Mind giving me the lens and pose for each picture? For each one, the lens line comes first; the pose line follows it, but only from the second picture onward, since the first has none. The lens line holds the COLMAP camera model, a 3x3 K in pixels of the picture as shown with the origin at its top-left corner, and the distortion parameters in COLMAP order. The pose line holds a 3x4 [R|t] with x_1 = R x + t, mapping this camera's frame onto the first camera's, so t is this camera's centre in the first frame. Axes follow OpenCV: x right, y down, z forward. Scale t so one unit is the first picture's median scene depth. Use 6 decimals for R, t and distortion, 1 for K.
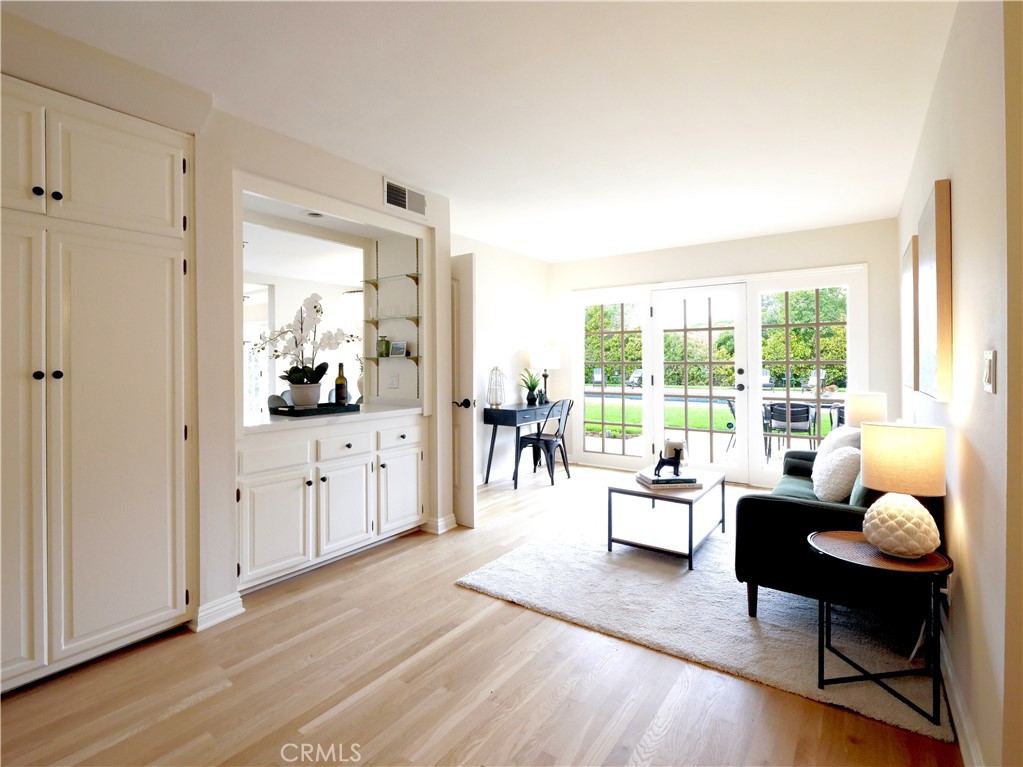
lens RADIAL K [[506.1, 0, 501.8], [0, 506.1, 384.0], [0, 0, 1]] dist [-0.004768, -0.000728]
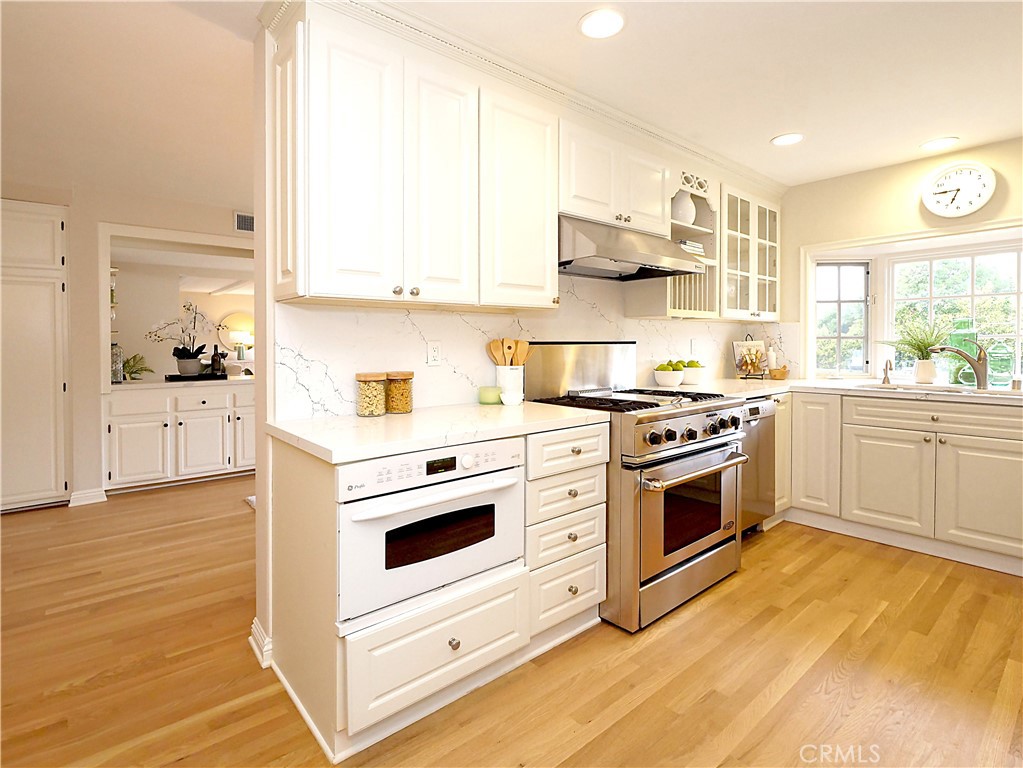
lens RADIAL K [[512.9, 0, 509.8], [0, 512.9, 378.4], [0, 0, 1]] dist [0.000326, 0.000088]
pose [[0.969601, 0.027662, -0.243124, 0.944652], [-0.018428, 0.999023, 0.040175, -0.022728], [0.243998, -0.034474, 0.969163, -0.215665]]
